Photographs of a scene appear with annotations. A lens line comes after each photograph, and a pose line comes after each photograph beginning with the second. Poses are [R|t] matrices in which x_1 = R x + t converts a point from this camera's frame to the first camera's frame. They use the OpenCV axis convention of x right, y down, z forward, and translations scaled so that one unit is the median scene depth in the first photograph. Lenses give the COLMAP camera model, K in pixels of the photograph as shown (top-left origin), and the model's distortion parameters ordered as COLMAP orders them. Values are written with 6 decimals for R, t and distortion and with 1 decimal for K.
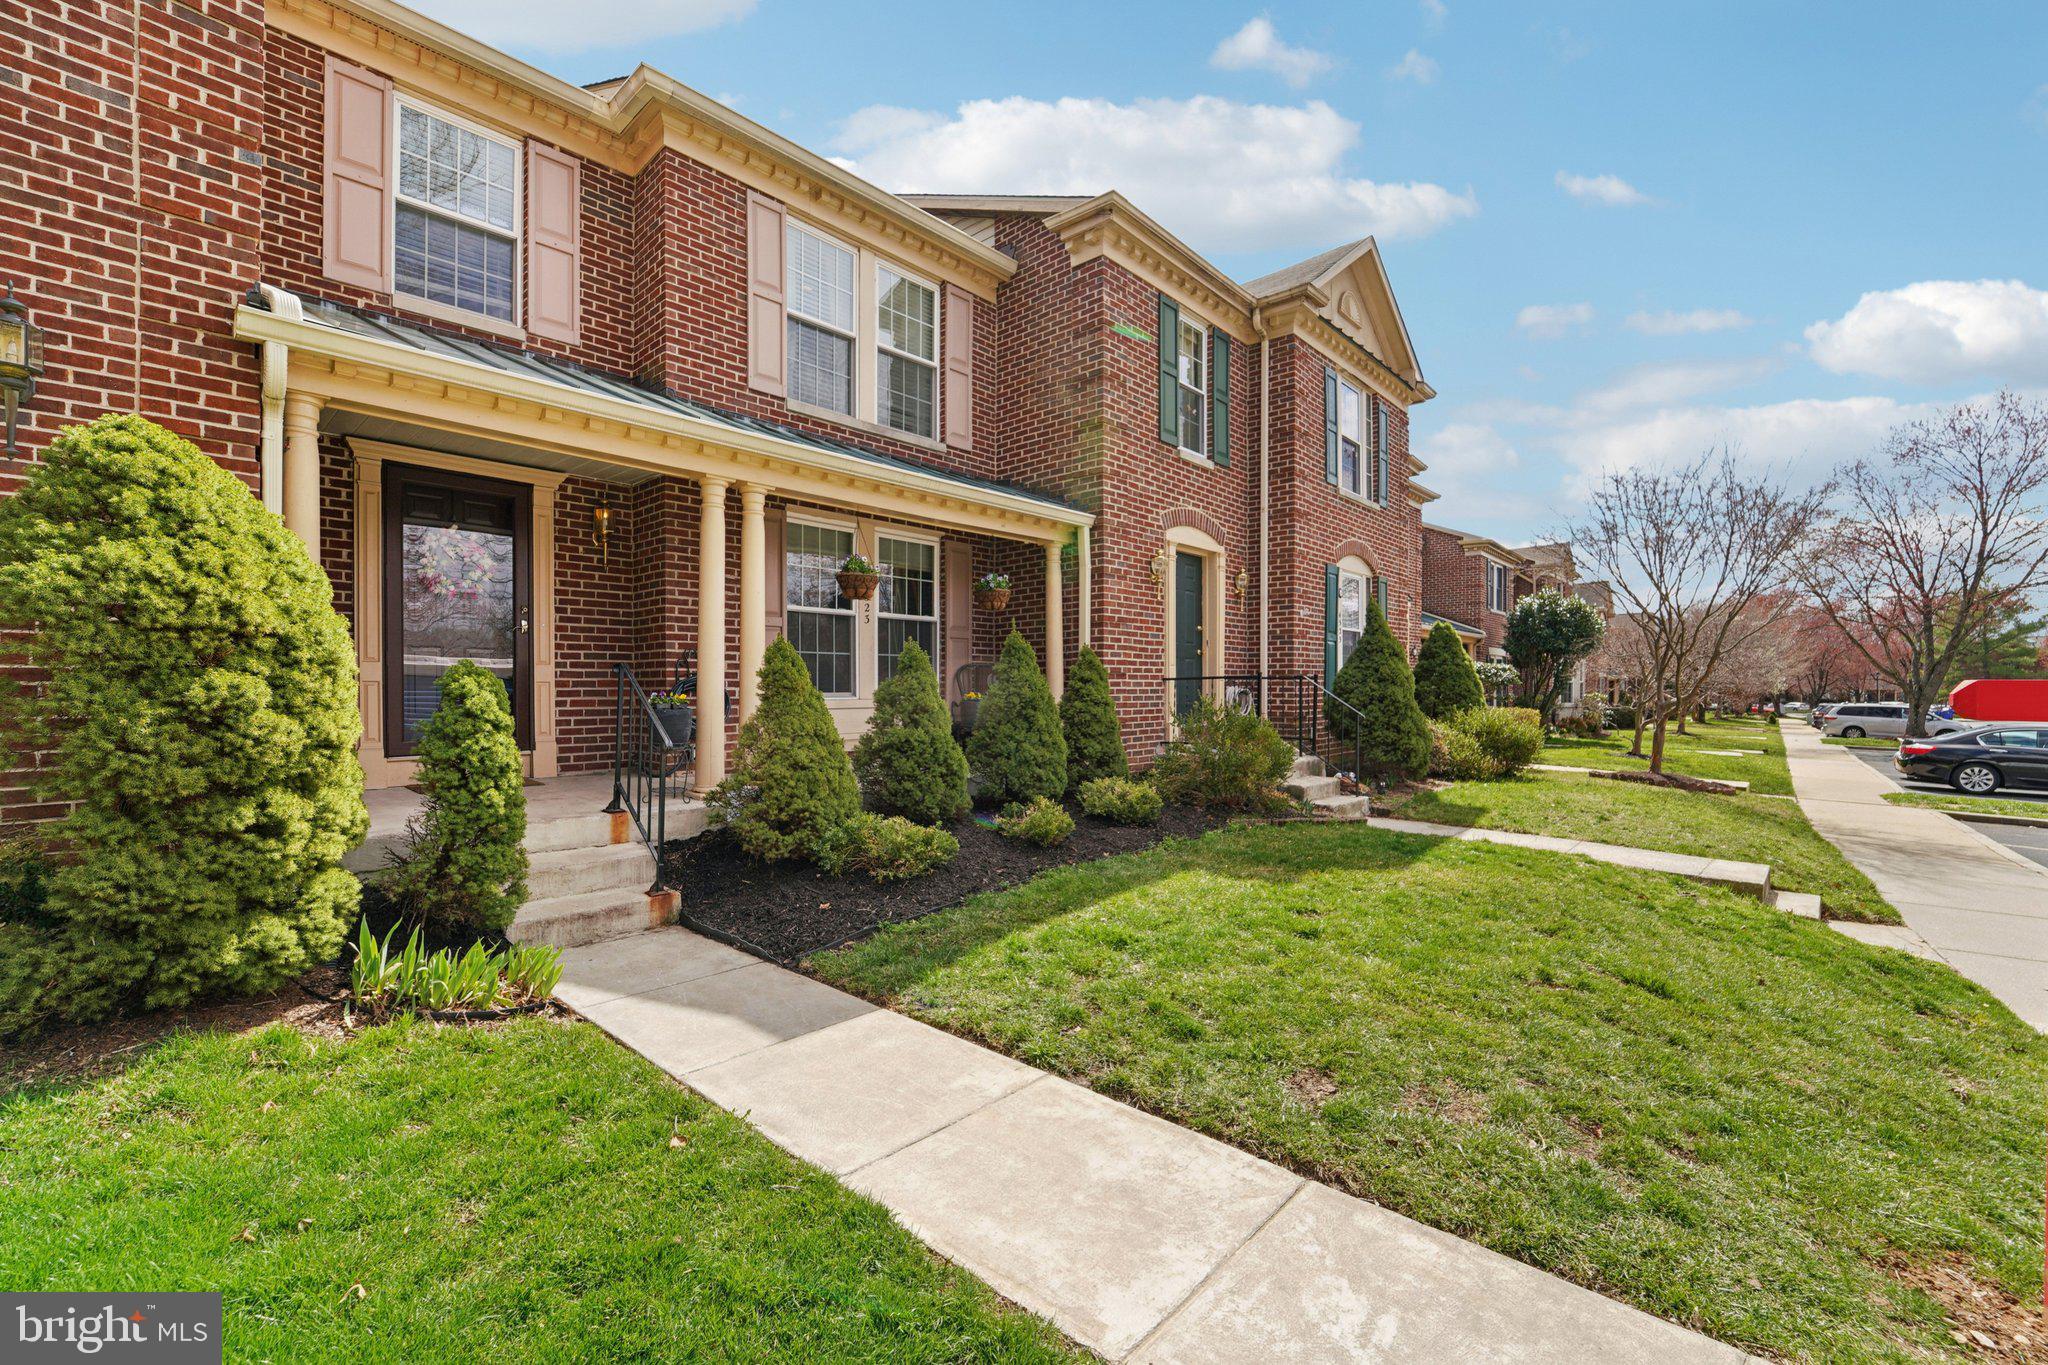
lens RADIAL K [[837.6, 0, 1027.5], [0, 837.6, 690.4], [0, 0, 1]] dist [-0.024112, 0.000139]
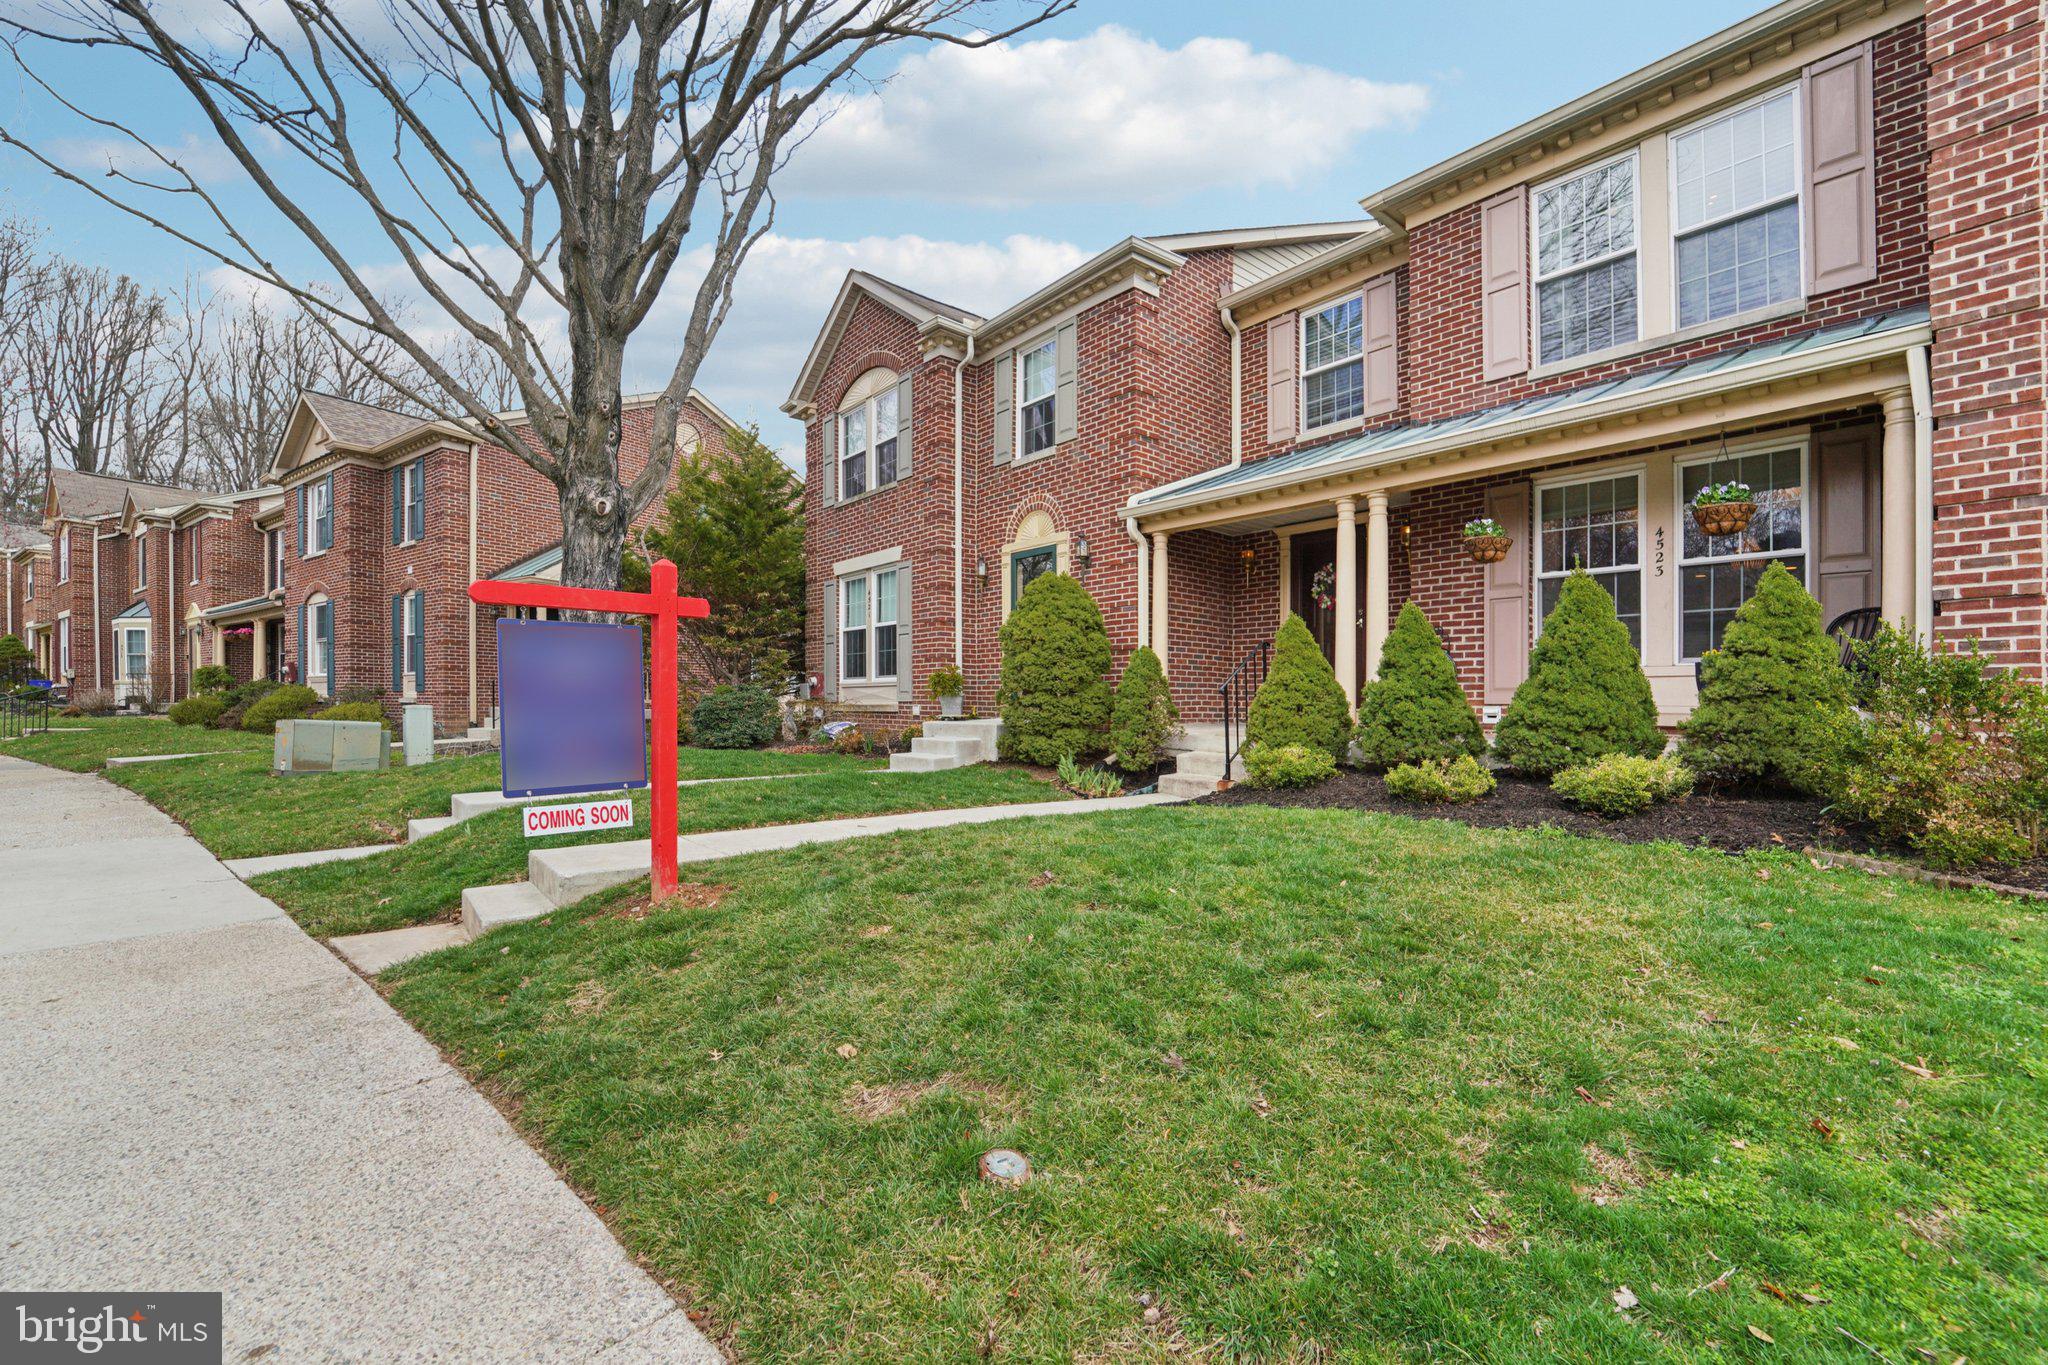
lens RADIAL K [[824.2, 0, 1022.0], [0, 824.2, 696.3], [0, 0, 1]] dist [-0.001298, -0.000179]
pose [[-0.134360, -0.006202, -0.990913, 0.854229], [-0.012067, 0.999917, -0.004622, 0.062868], [0.990859, 0.011336, -0.134424, 0.573960]]
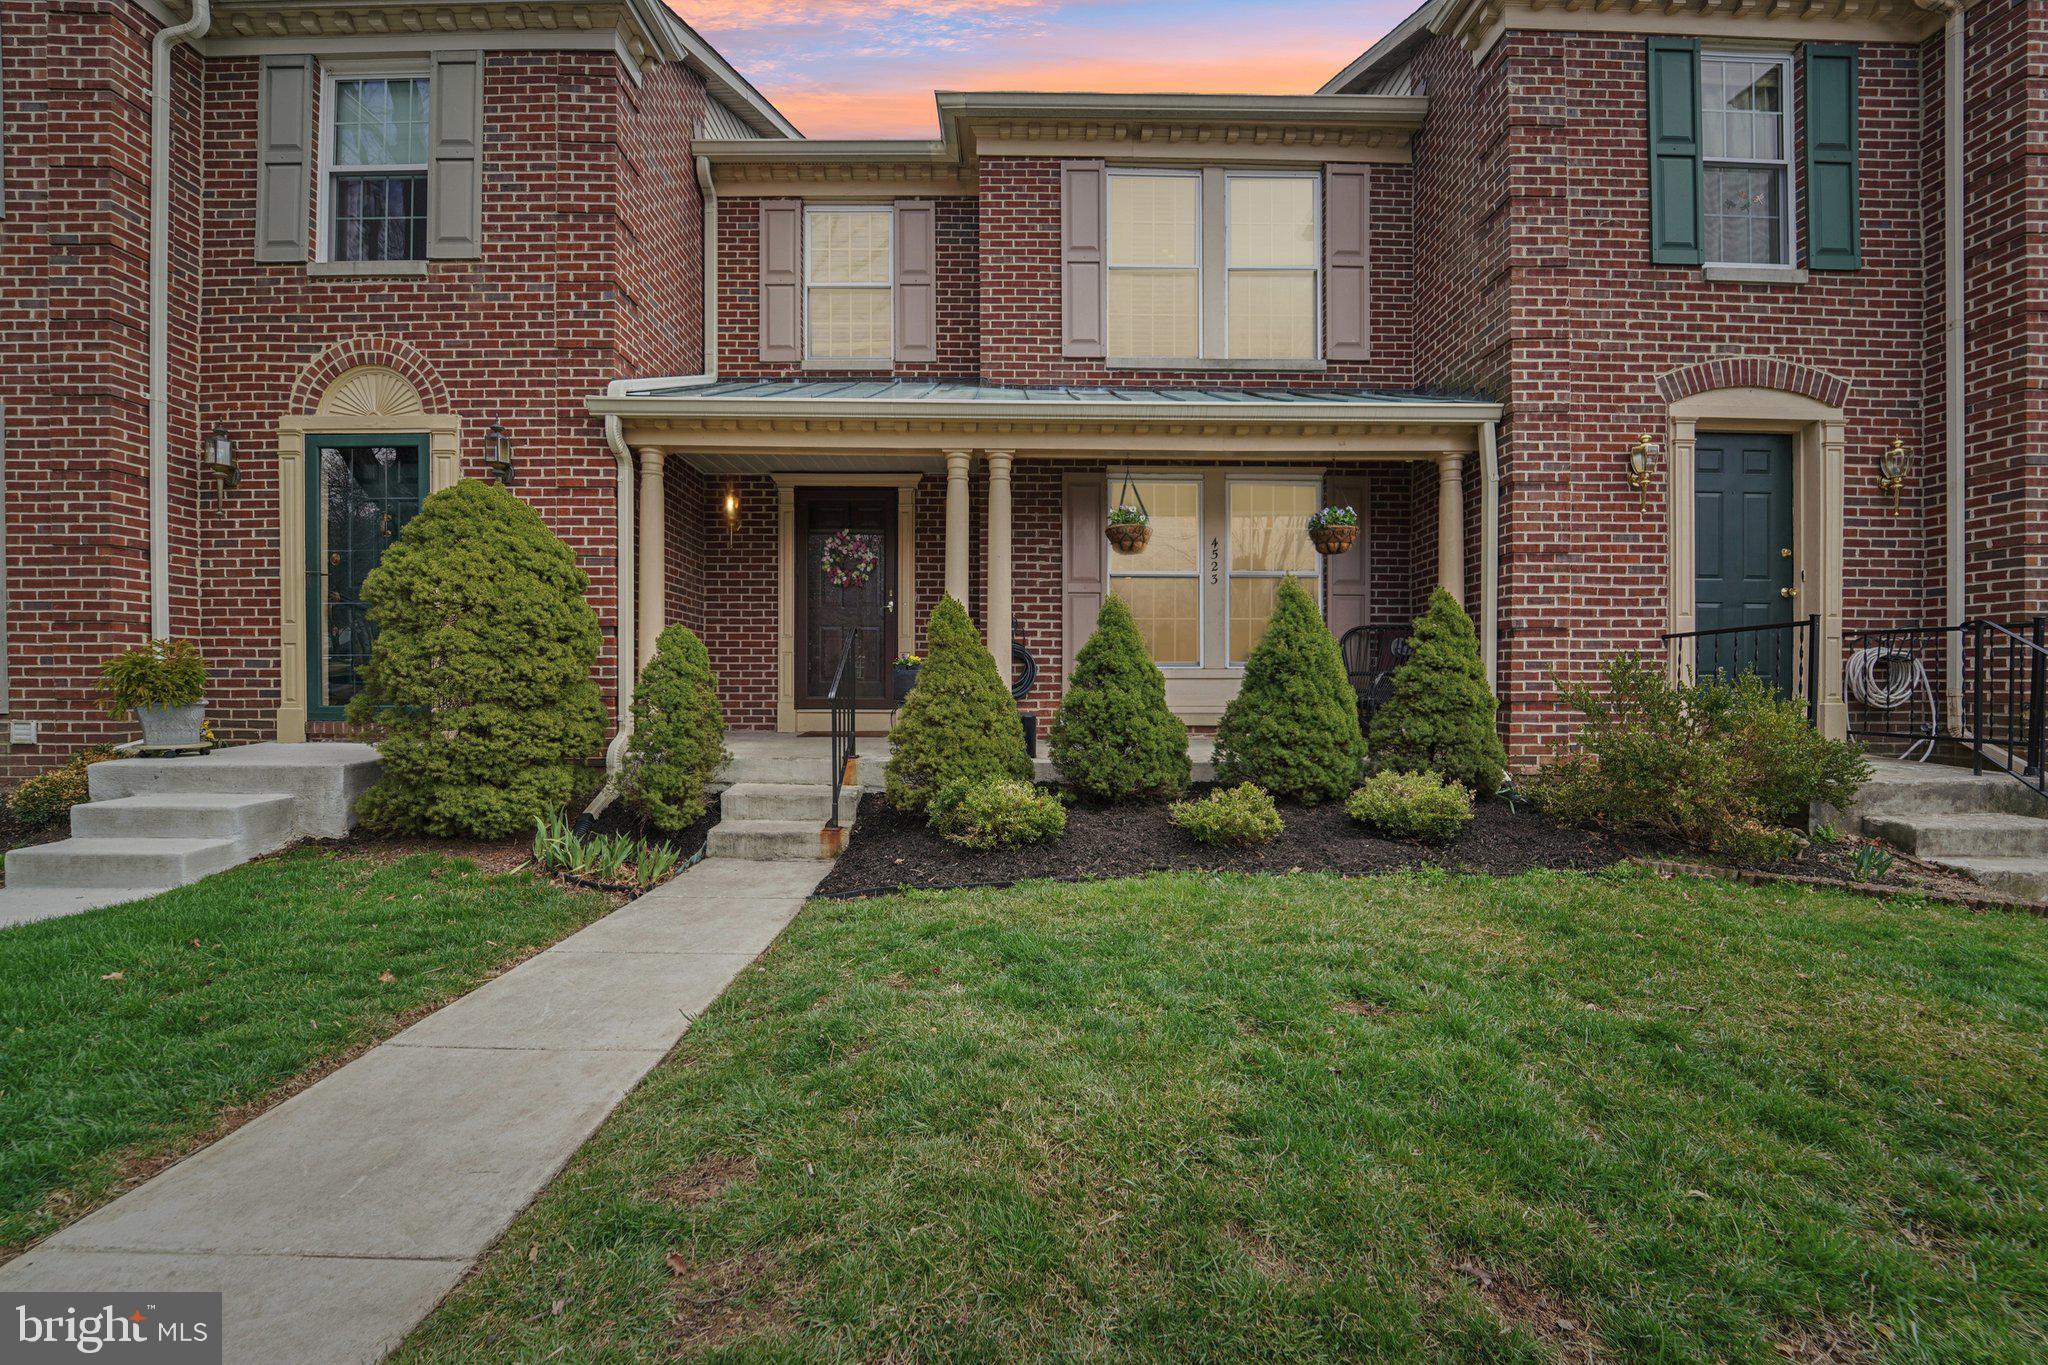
lens RADIAL K [[841.6, 0, 1024.0], [0, 841.6, 682.5], [0, 0, 1]] dist [-0.023105, 0.000636]
pose [[0.681390, 0.002972, -0.731915, 0.397128], [-0.004158, 0.999991, 0.000189, 0.031540], [0.731909, 0.002915, 0.681396, 0.291846]]
